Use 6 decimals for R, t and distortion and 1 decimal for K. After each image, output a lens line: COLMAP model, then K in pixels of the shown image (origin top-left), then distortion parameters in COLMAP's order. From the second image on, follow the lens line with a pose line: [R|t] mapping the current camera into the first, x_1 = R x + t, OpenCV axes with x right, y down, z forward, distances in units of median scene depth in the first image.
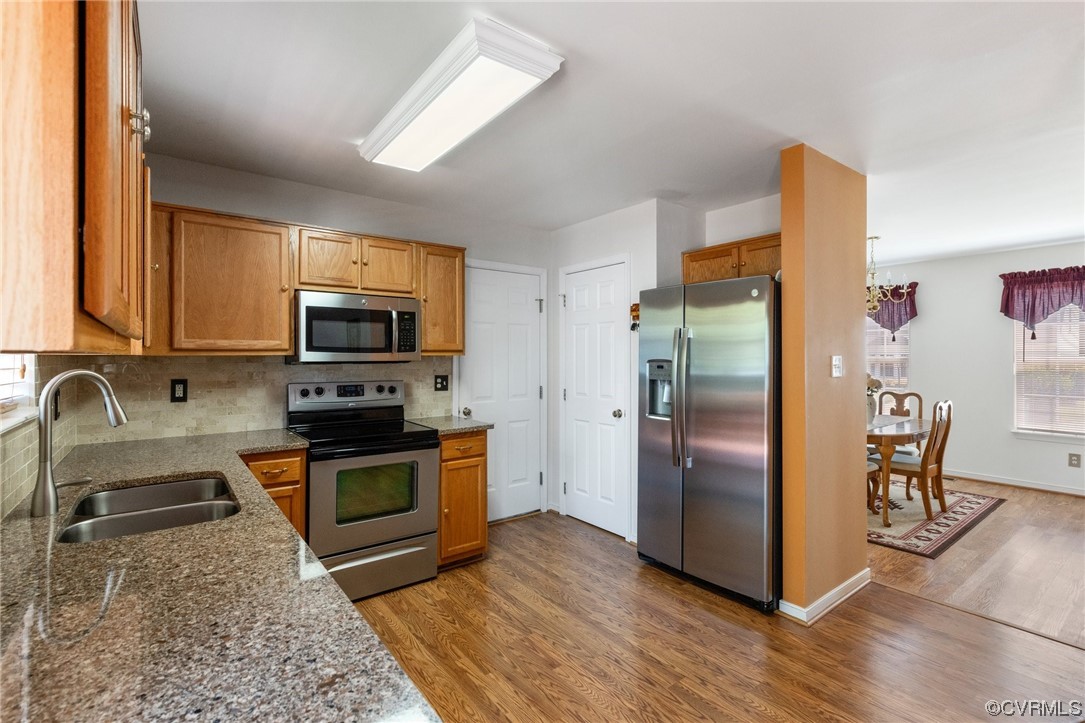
lens RADIAL K [[489.9, 0, 570.1], [0, 489.9, 361.9], [0, 0, 1]] dist [0.007252, -0.000098]
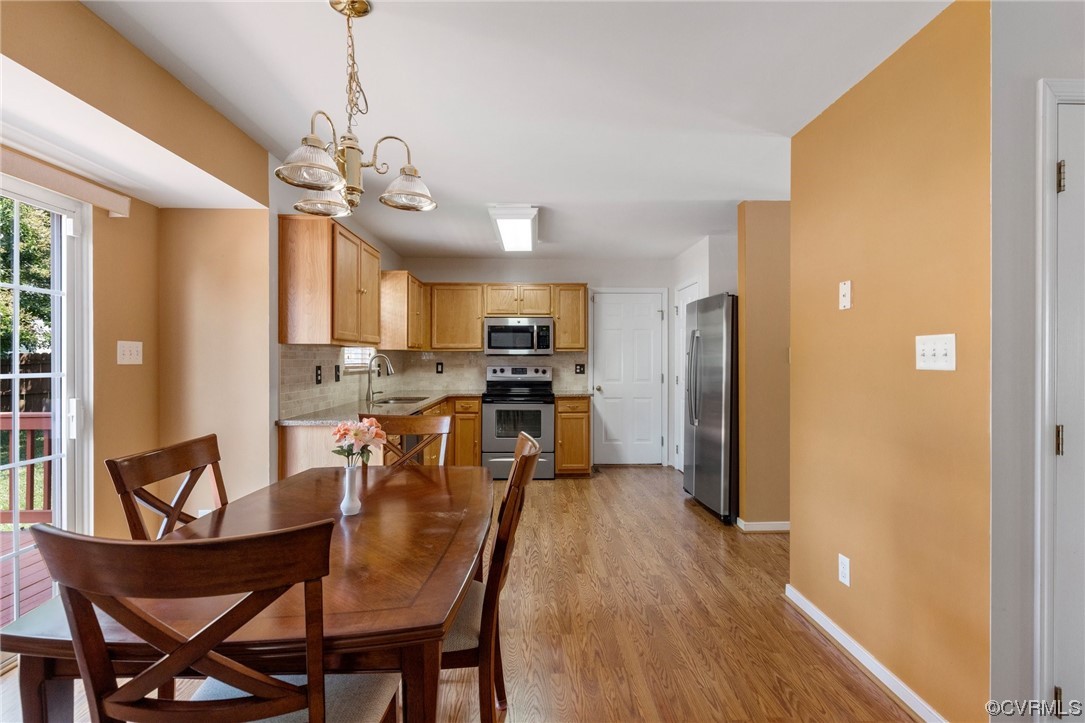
lens RADIAL K [[489.9, 0, 619.7], [0, 489.9, 368.8], [0, 0, 1]] dist [0.007252, -0.000098]
pose [[0.874637, 0.007598, -0.484719, 0.796017], [-0.001805, 0.999921, 0.012416, 0.029900], [0.484776, -0.009984, 0.874582, -0.412239]]
